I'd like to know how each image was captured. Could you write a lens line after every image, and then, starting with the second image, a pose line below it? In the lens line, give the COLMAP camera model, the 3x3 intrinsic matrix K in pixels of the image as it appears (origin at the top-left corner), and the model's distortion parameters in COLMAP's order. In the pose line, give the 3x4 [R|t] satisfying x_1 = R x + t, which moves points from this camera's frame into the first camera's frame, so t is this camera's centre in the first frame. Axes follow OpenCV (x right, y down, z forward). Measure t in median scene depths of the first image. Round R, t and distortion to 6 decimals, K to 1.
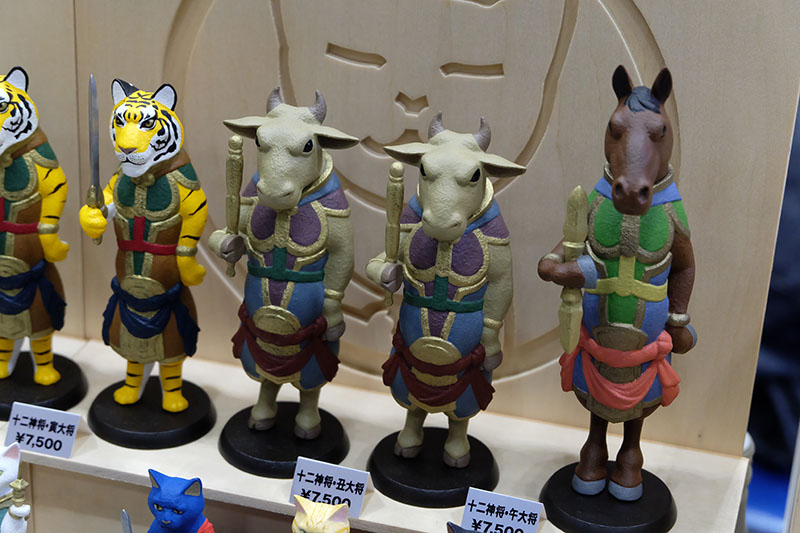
lens RADIAL K [[1725.3, 0, 399.8], [0, 1725.3, 266.9], [0, 0, 1]] dist [0.036867, 0.000000]
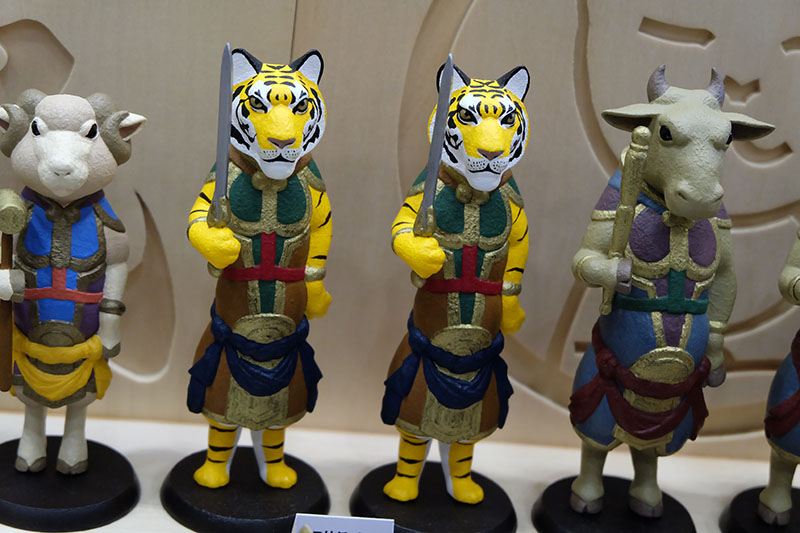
lens RADIAL K [[1725.3, 0, 400.1], [0, 1725.3, 265.8], [0, 0, 1]] dist [0.036867, 0.000000]
pose [[0.926968, -0.065006, 0.369466, -0.457744], [0.082133, 0.996145, -0.030799, 0.000225], [-0.366040, 0.058895, 0.928734, 0.312367]]
